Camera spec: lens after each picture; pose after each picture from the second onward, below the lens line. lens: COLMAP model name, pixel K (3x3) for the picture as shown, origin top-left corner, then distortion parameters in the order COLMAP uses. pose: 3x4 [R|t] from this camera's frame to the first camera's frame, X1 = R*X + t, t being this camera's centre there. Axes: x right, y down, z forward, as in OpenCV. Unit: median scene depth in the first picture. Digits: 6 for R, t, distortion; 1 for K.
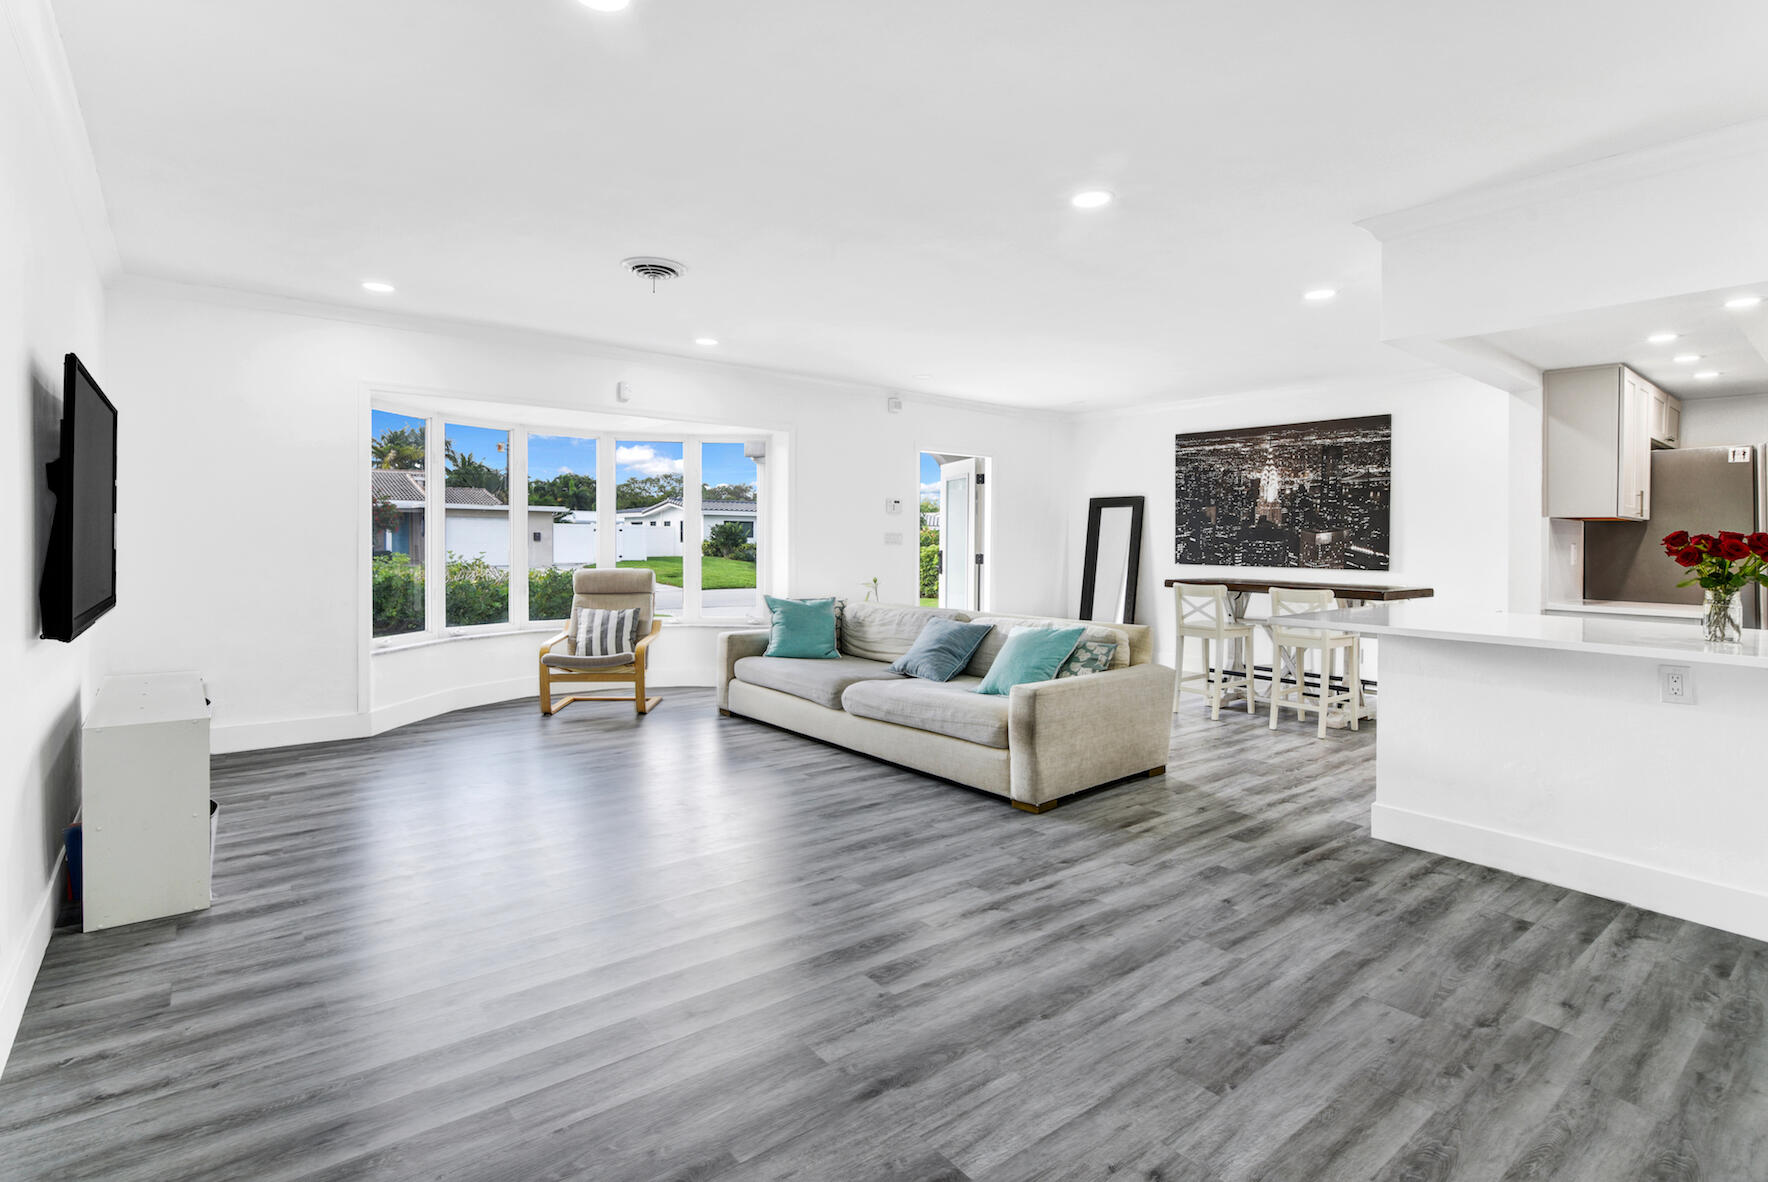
lens RADIAL K [[840.3, 0, 882.7], [0, 840.3, 563.7], [0, 0, 1]] dist [-0.011996, -0.000127]
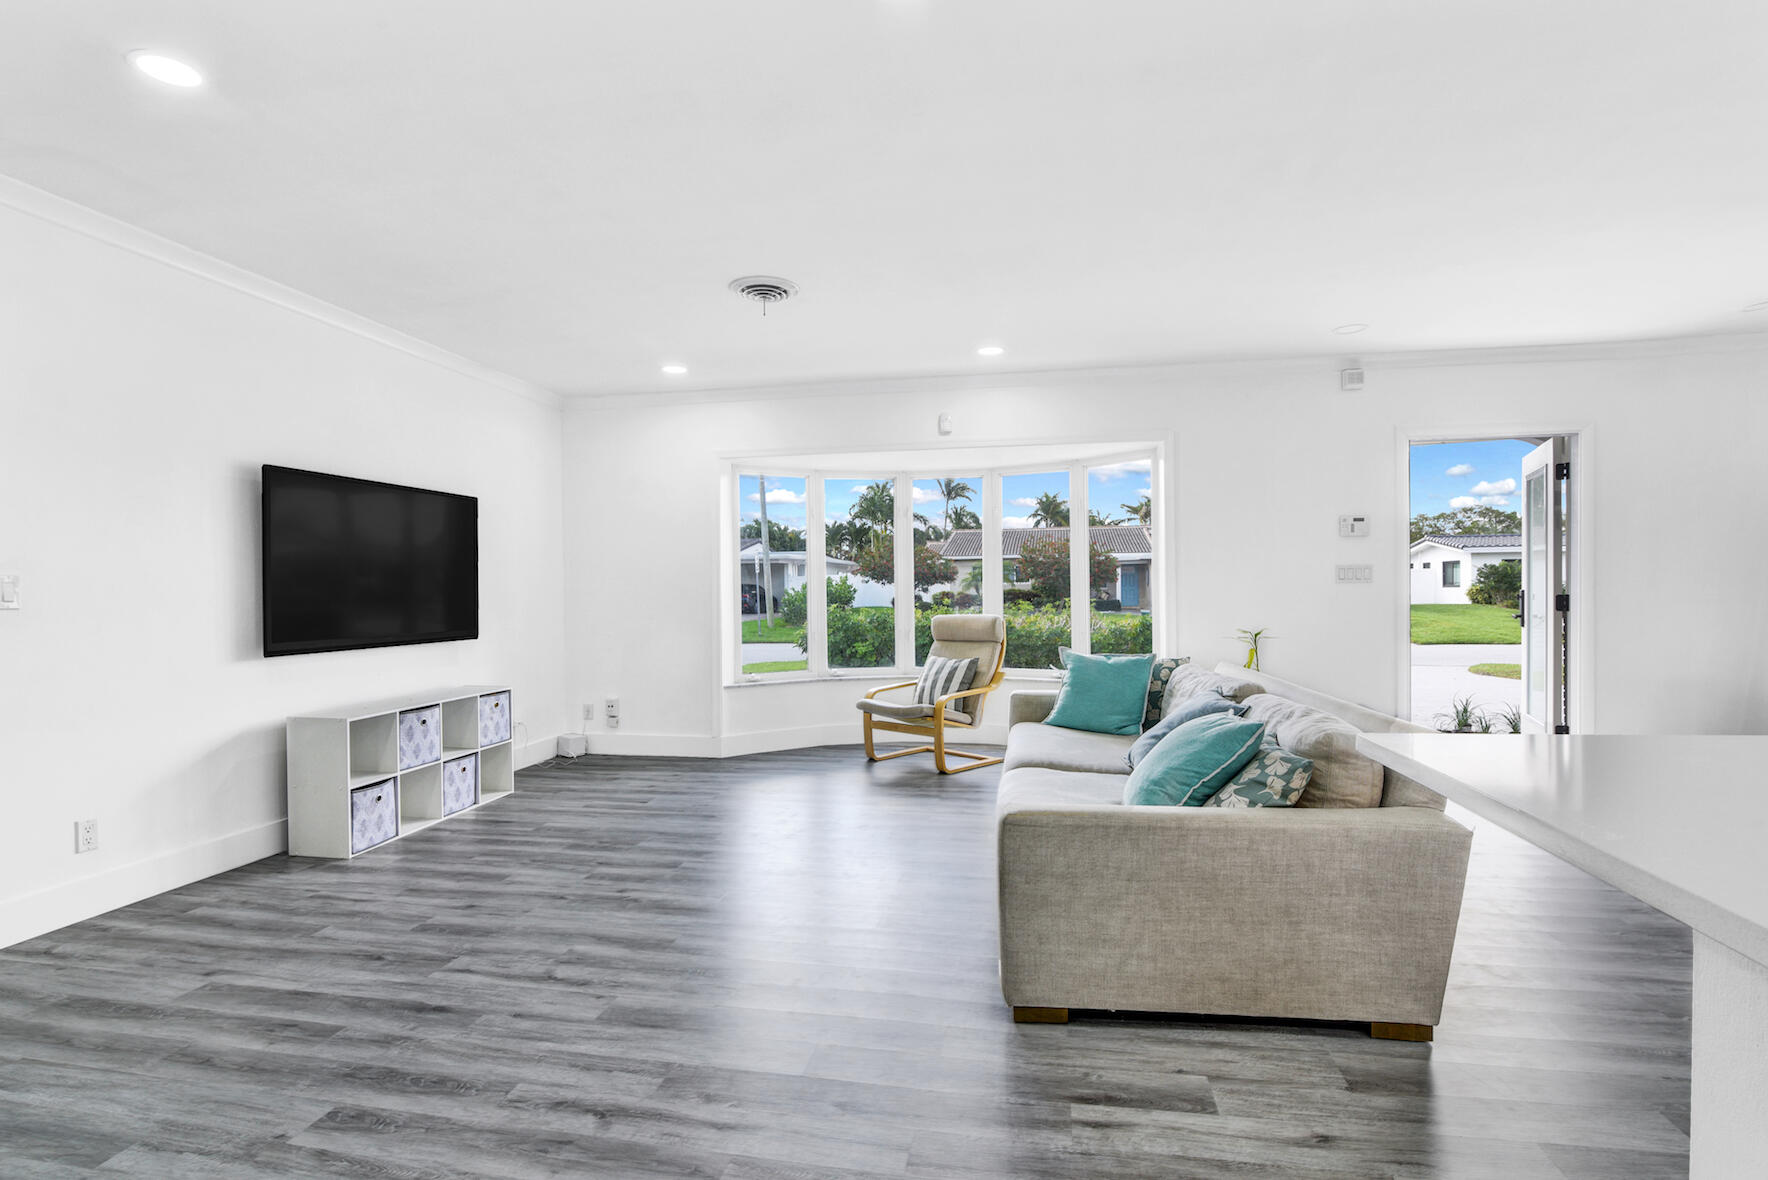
lens RADIAL K [[860.0, 0, 884.5], [0, 860.0, 605.1], [0, 0, 1]] dist [-0.019576, 0.000773]
pose [[0.663198, -0.004111, -0.748433, 0.527962], [-0.002566, 0.999967, -0.007766, 0.004633], [0.748440, 0.007071, 0.663165, 0.473211]]
